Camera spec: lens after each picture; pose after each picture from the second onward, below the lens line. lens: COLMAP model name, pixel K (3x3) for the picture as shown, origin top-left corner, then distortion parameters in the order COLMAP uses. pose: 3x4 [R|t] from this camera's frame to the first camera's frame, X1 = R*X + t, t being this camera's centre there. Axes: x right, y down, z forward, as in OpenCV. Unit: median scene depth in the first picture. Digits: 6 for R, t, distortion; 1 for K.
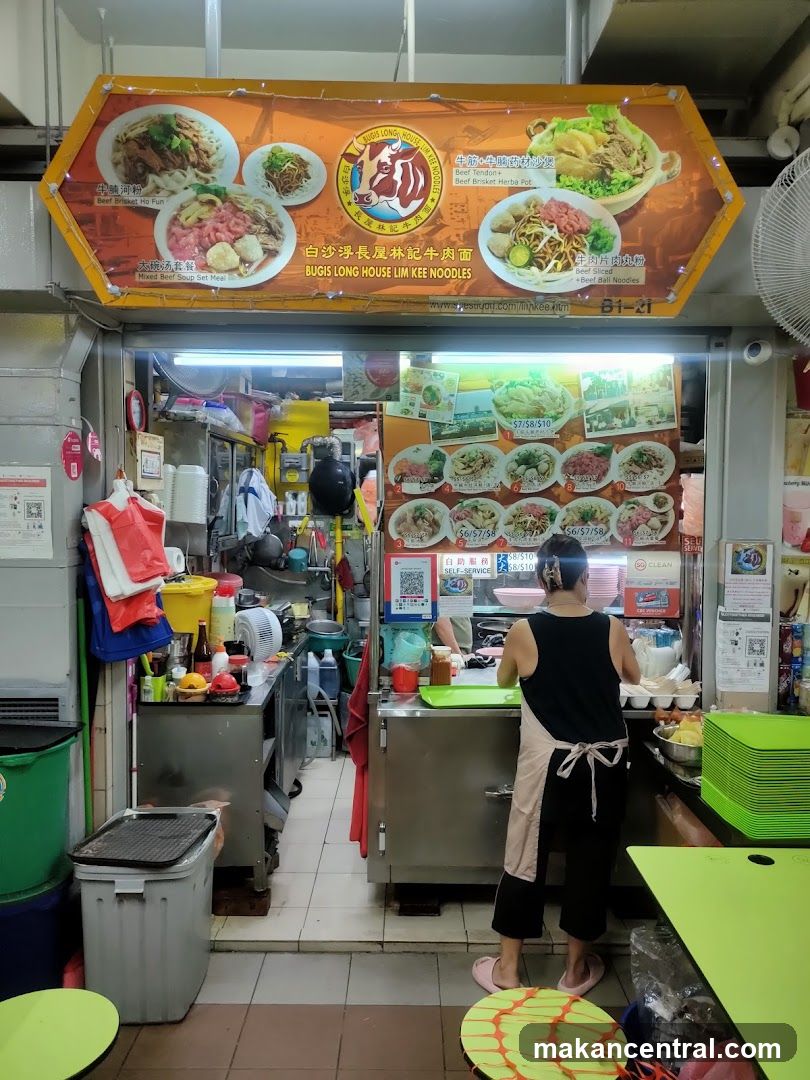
lens RADIAL K [[861.2, 0, 420.6], [0, 861.2, 539.7], [0, 0, 1]] dist [0.061318, -0.096865]
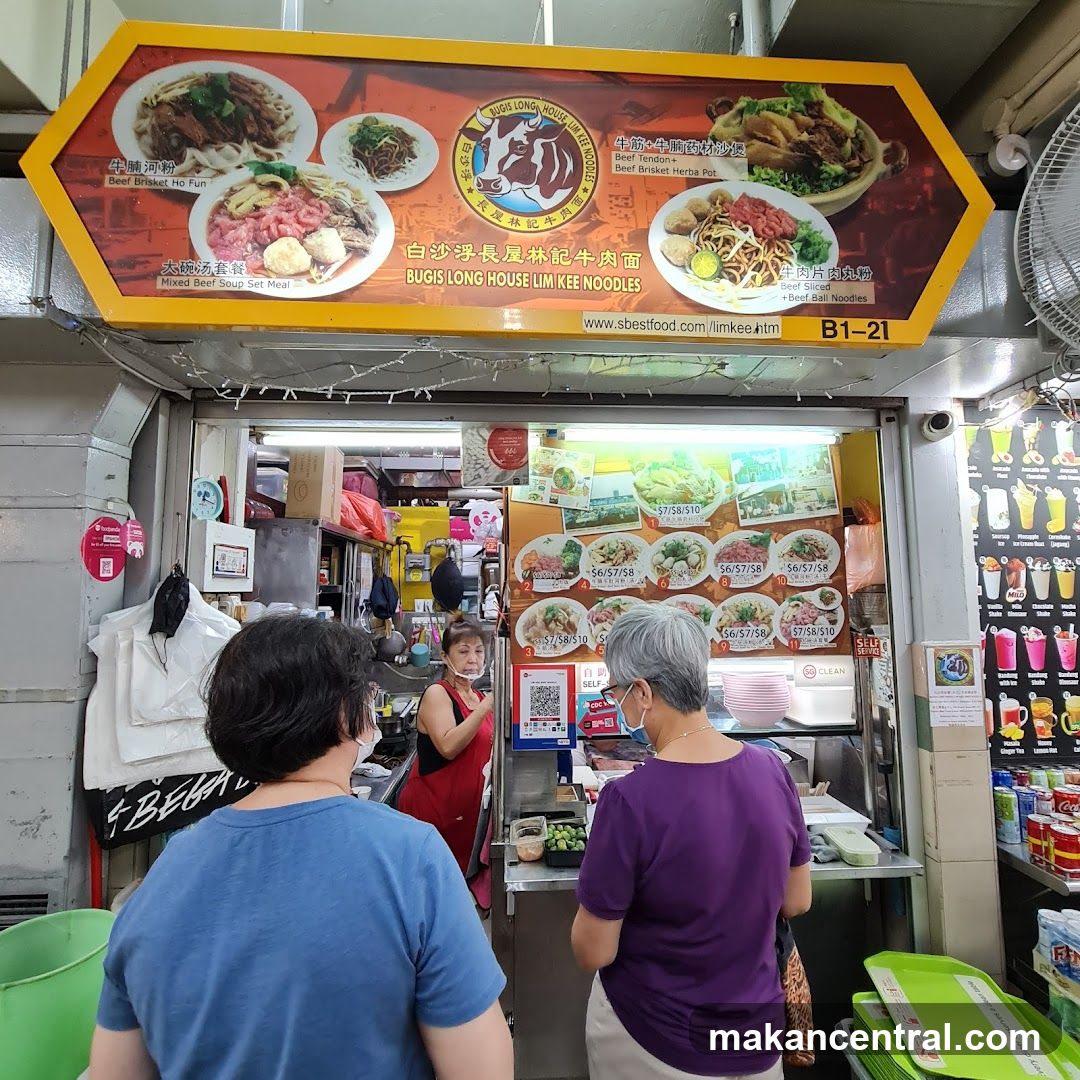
lens RADIAL K [[594.1, 0, 553.9], [0, 594.1, 540.4], [0, 0, 1]] dist [-0.004485, -0.002205]
pose [[0.998211, -0.007118, 0.059360, -0.033564], [0.015022, 0.990895, -0.133798, -0.025233], [-0.057867, 0.134451, 0.989229, 0.417067]]
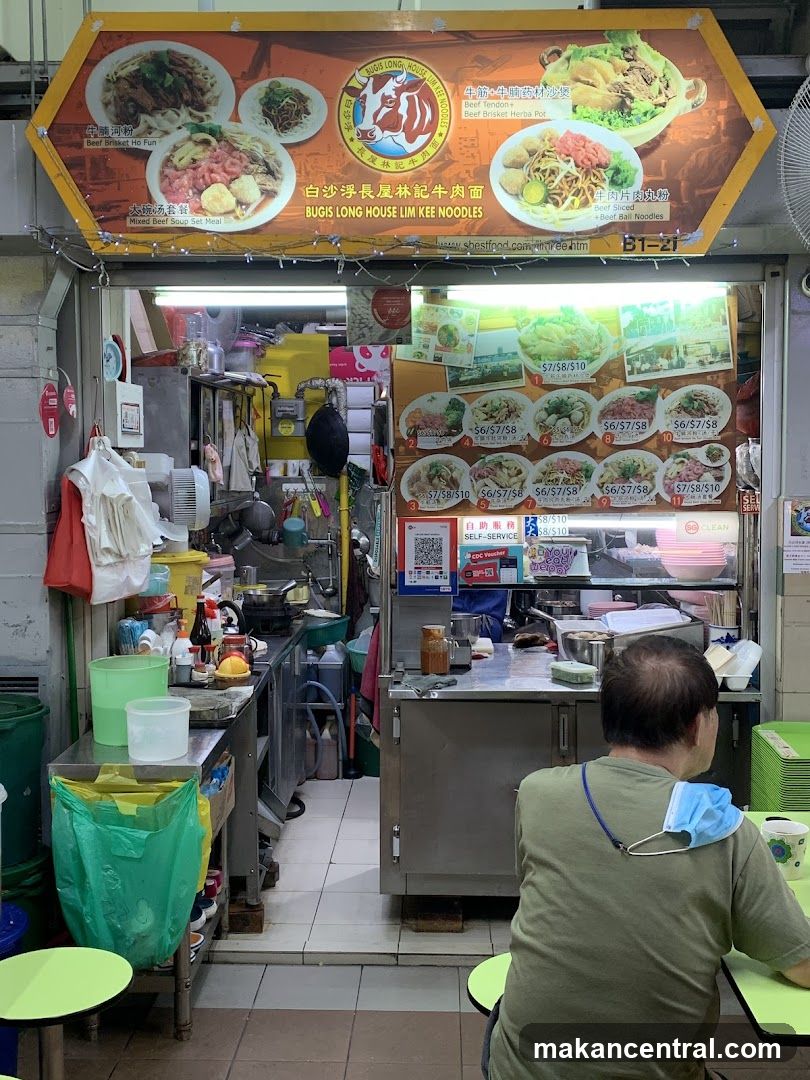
lens RADIAL K [[1296.7, 0, 421.8], [0, 1296.7, 523.4], [0, 0, 1]] dist [0.242775, -1.092349]
pose [[0.999388, -0.008667, -0.033898, 0.029054], [0.008838, 0.999949, 0.004896, 0.016149], [0.033854, -0.005193, 0.999413, -0.320329]]
